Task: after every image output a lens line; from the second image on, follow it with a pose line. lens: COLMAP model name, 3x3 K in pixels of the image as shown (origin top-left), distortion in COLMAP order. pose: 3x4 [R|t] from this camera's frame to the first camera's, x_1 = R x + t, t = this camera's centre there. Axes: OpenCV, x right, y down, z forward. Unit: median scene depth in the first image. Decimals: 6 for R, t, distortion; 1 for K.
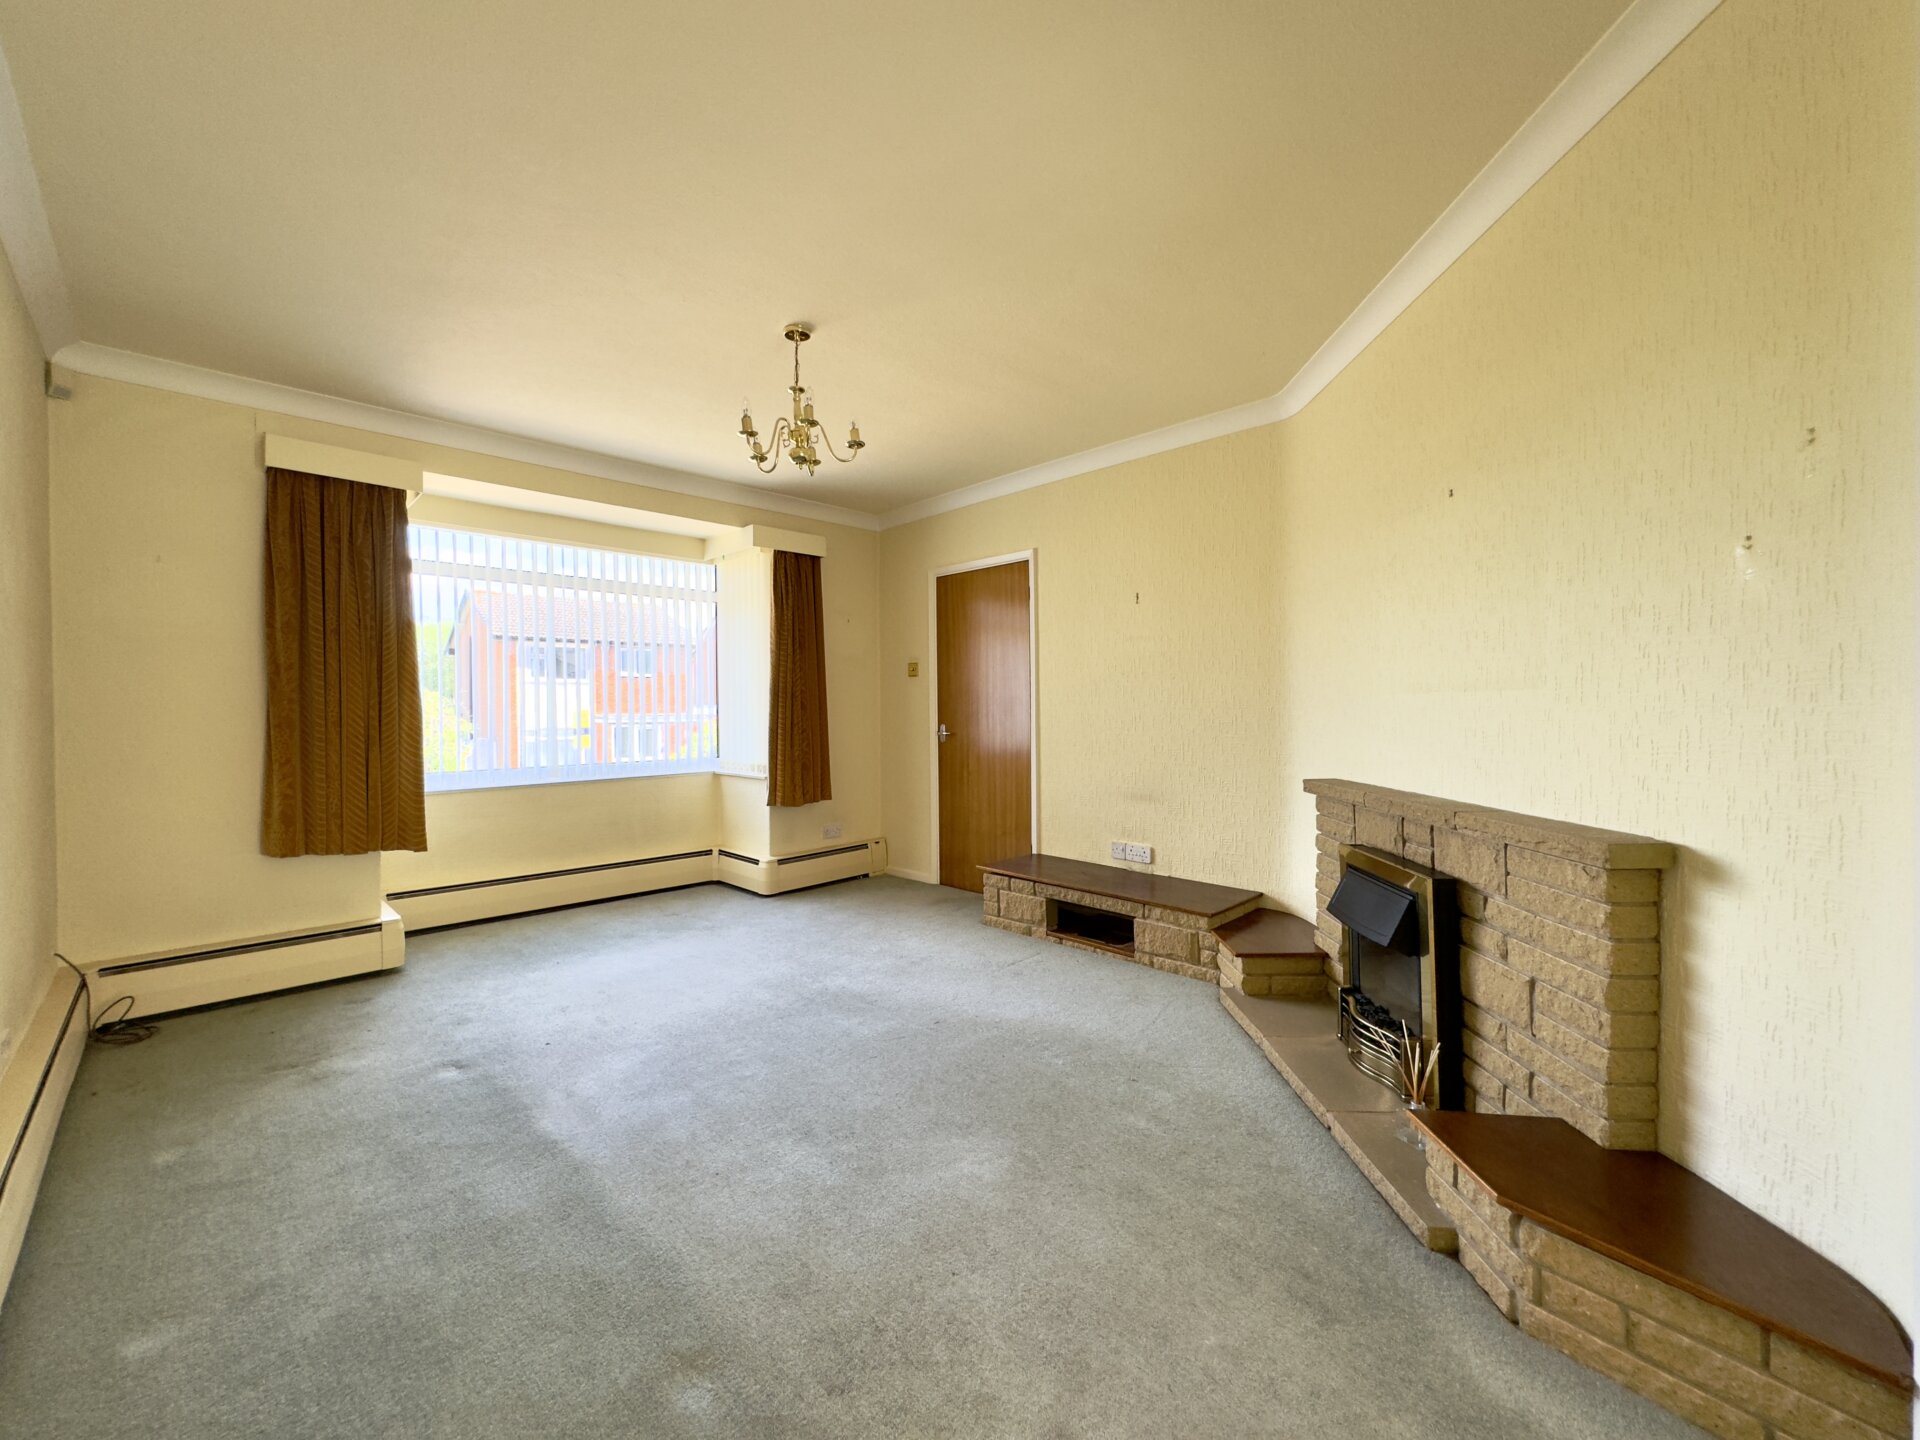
lens RADIAL K [[765.2, 0, 958.5], [0, 765.2, 718.1], [0, 0, 1]] dist [-0.001692, -0.000266]
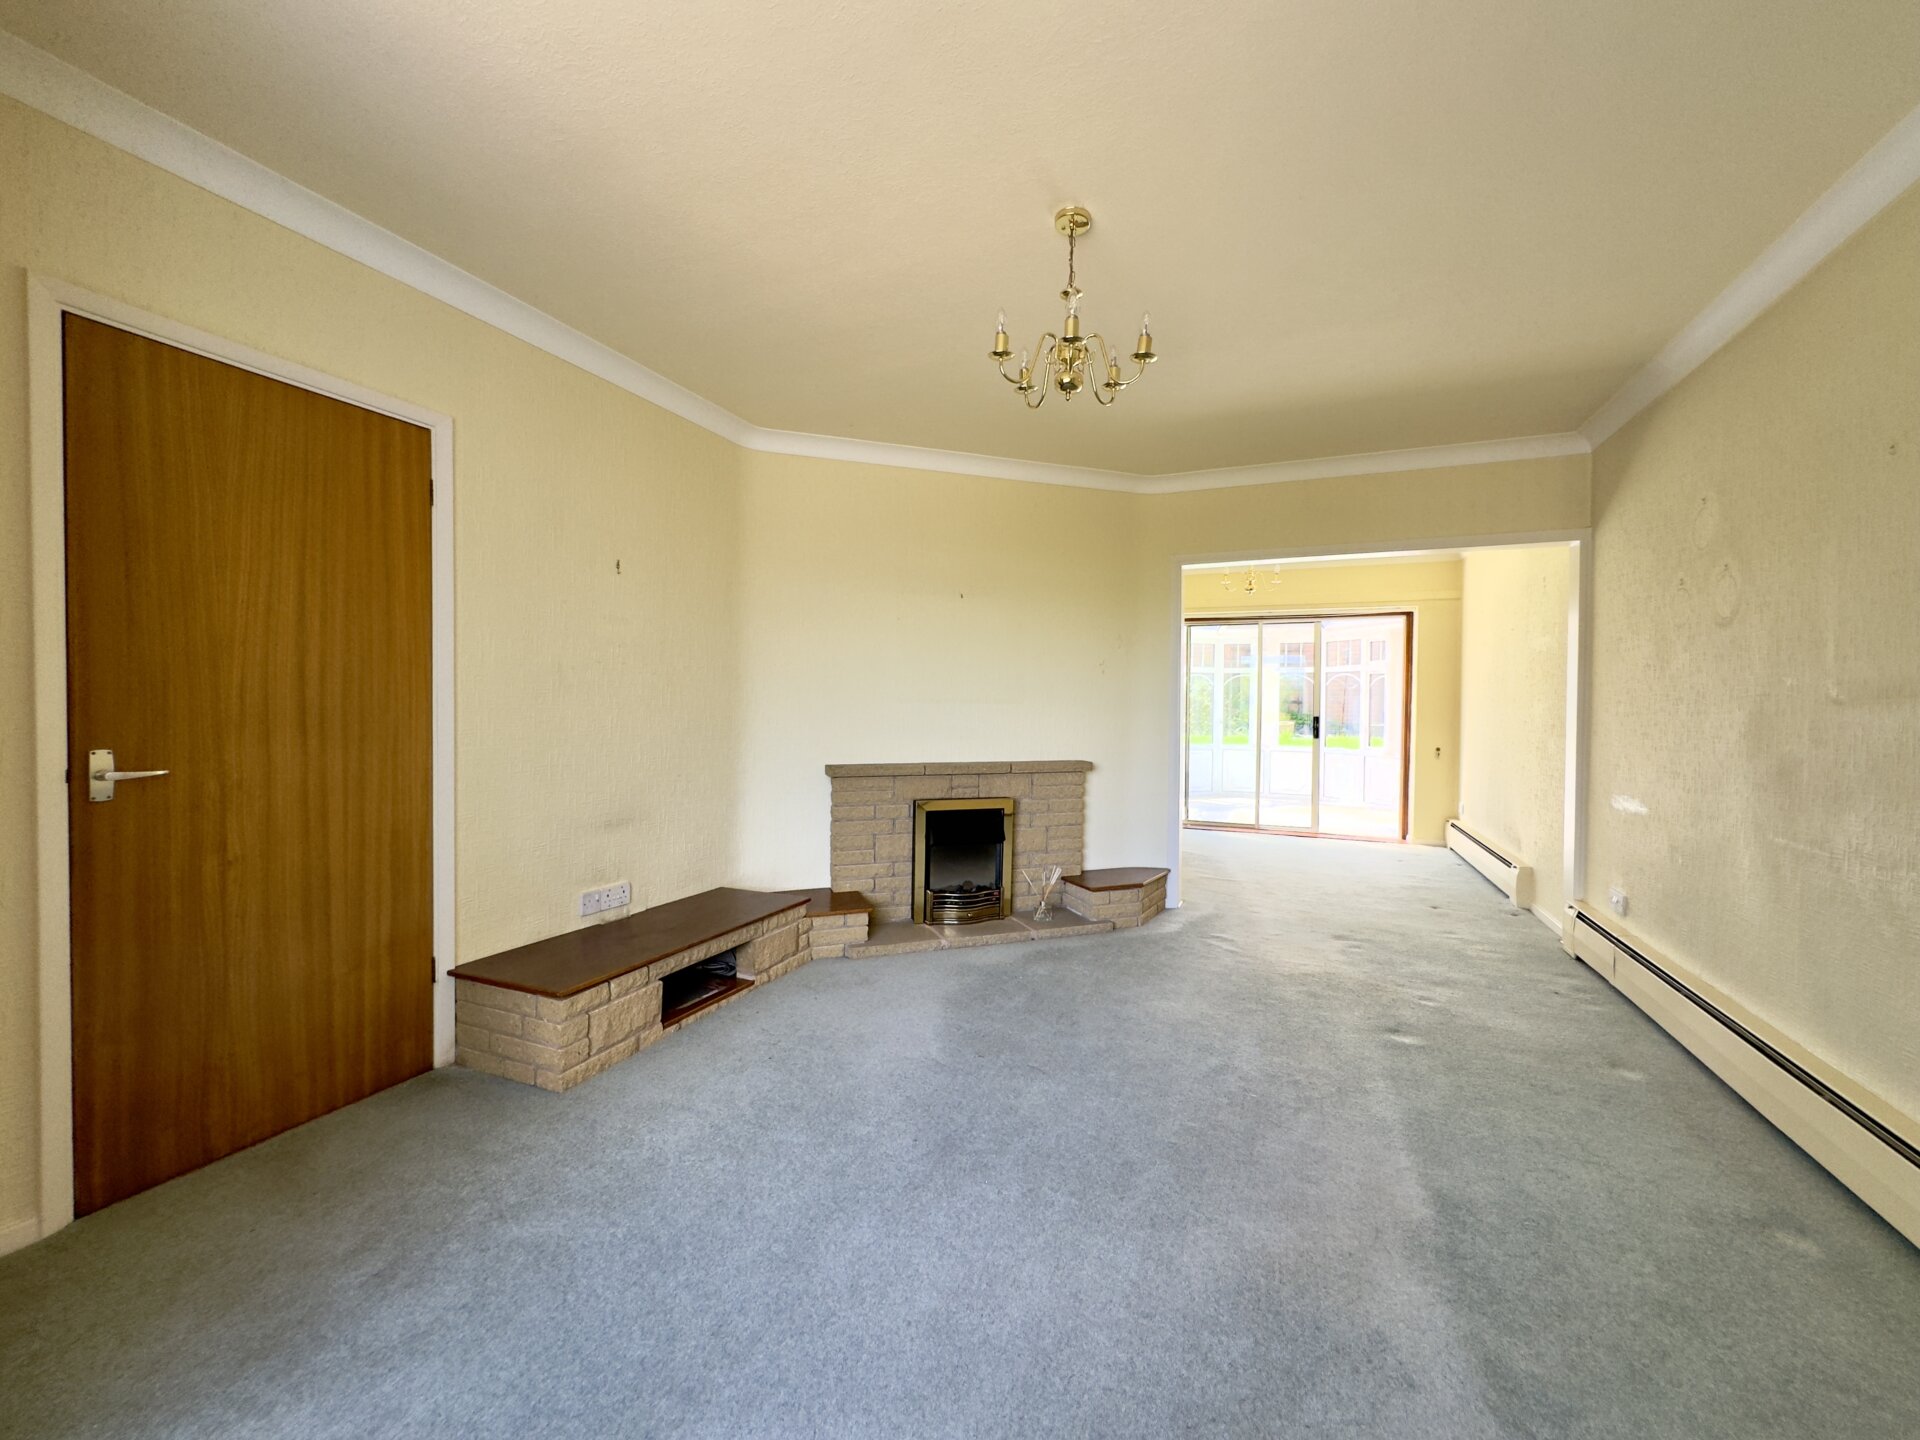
lens RADIAL K [[765.2, 0, 958.5], [0, 765.2, 718.1], [0, 0, 1]] dist [-0.001692, -0.000266]
pose [[-0.371908, -0.007100, 0.928243, -0.633236], [0.003423, 0.999953, 0.009020, -0.009724], [-0.928263, 0.006532, -0.371866, 1.000149]]
